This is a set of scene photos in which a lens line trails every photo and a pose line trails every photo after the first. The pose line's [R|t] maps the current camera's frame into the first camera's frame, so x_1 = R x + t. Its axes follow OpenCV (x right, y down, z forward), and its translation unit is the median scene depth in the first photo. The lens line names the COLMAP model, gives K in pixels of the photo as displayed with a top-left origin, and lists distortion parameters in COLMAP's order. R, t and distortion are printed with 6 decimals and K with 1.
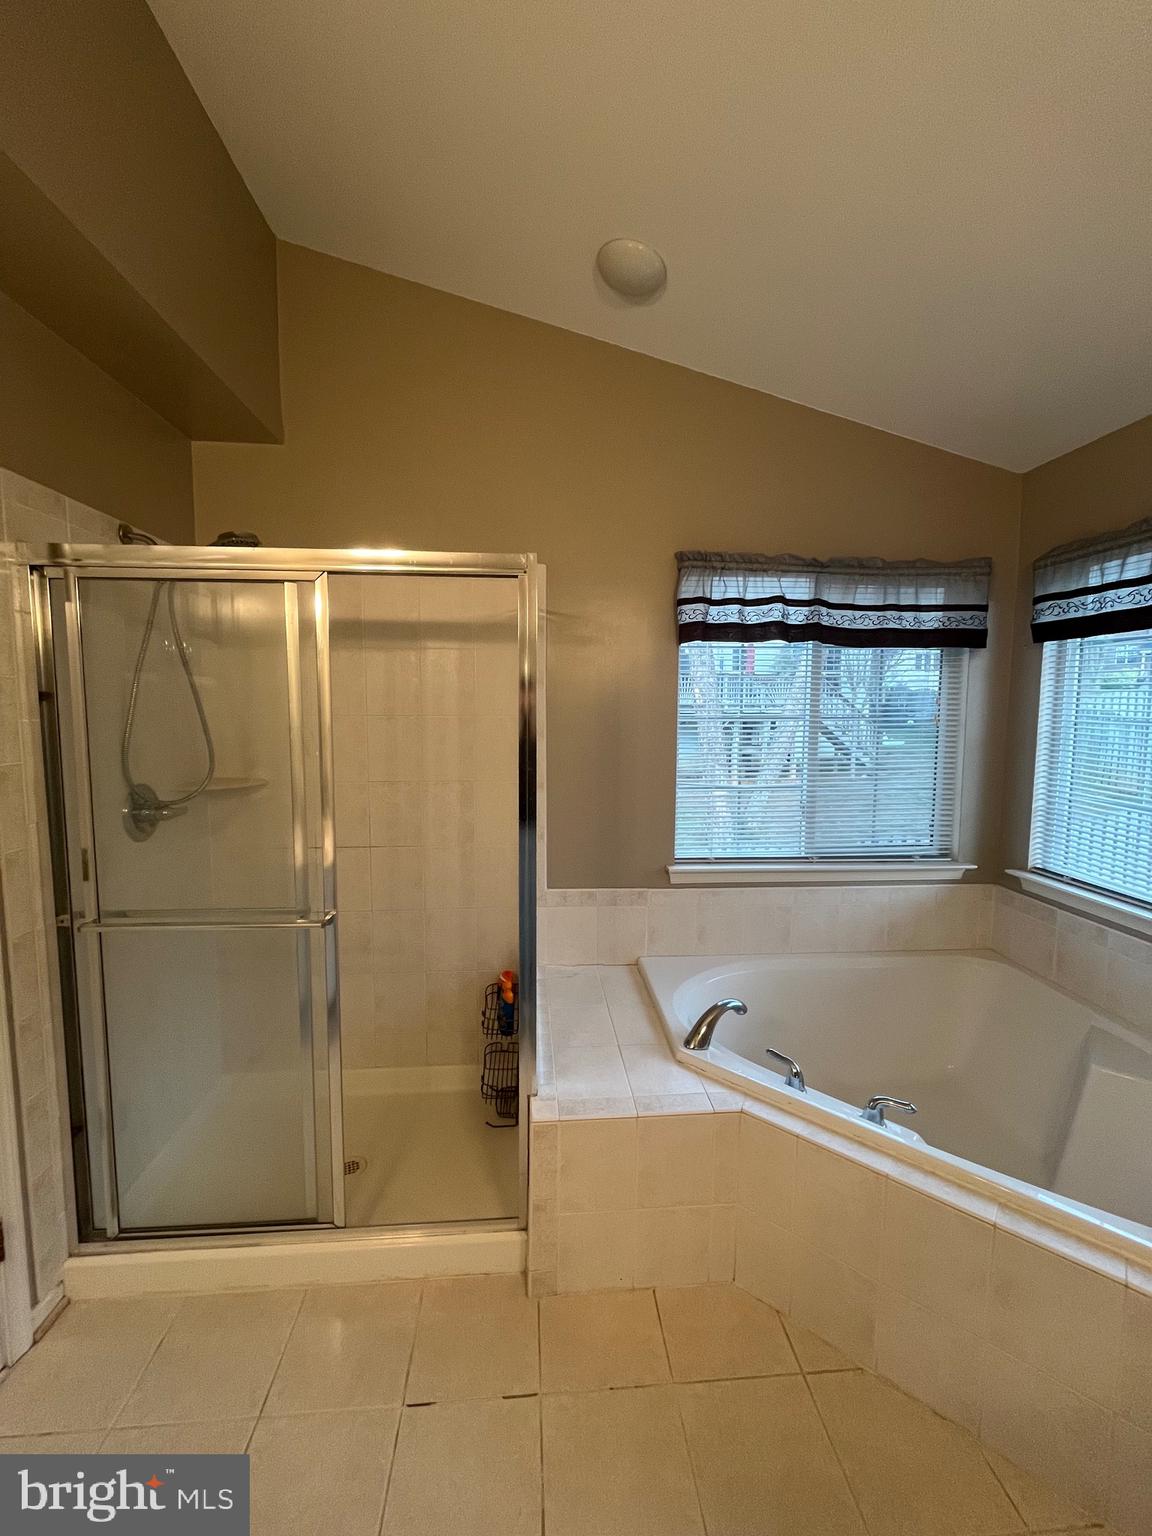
lens RADIAL K [[664.9, 0, 582.8], [0, 664.9, 738.4], [0, 0, 1]] dist [-0.001085, 0.000244]
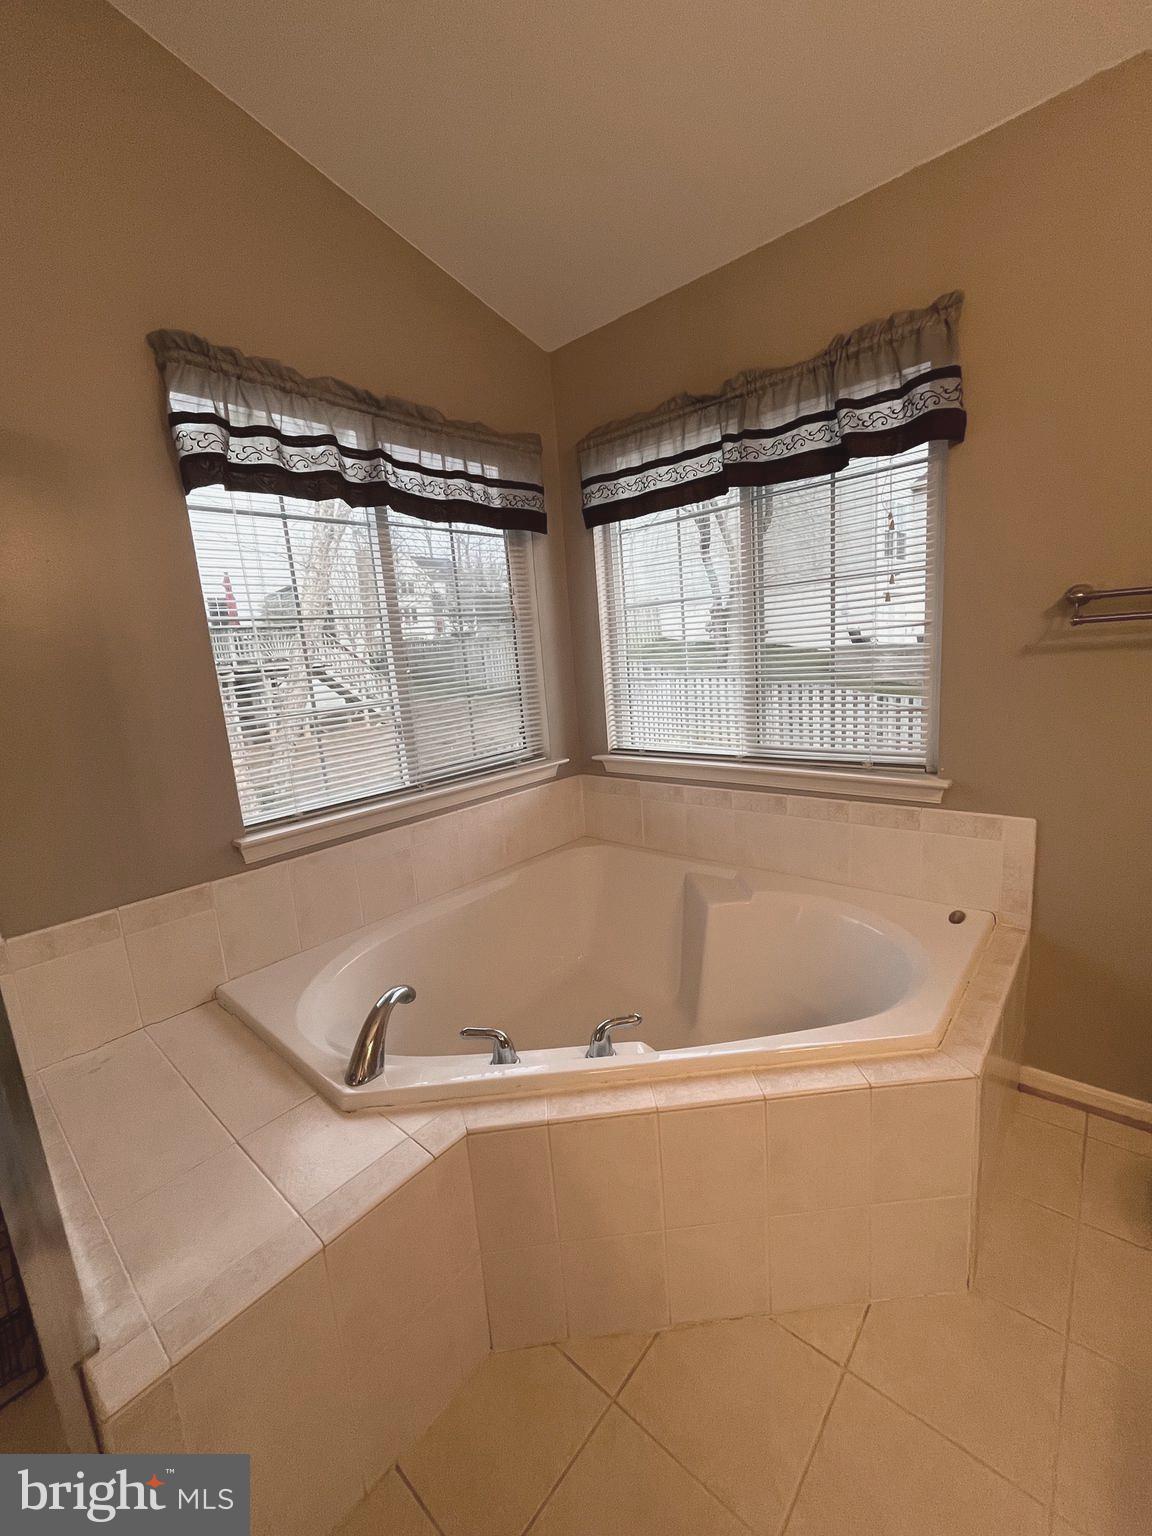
lens RADIAL K [[623.5, 0, 574.0], [0, 623.5, 765.0], [0, 0, 1]] dist [-0.003195, 0.000142]
pose [[0.719774, -0.184632, 0.669206, -0.031784], [0.124051, 0.982676, 0.137693, 0.075437], [-0.683035, -0.016092, 0.730208, 0.320445]]
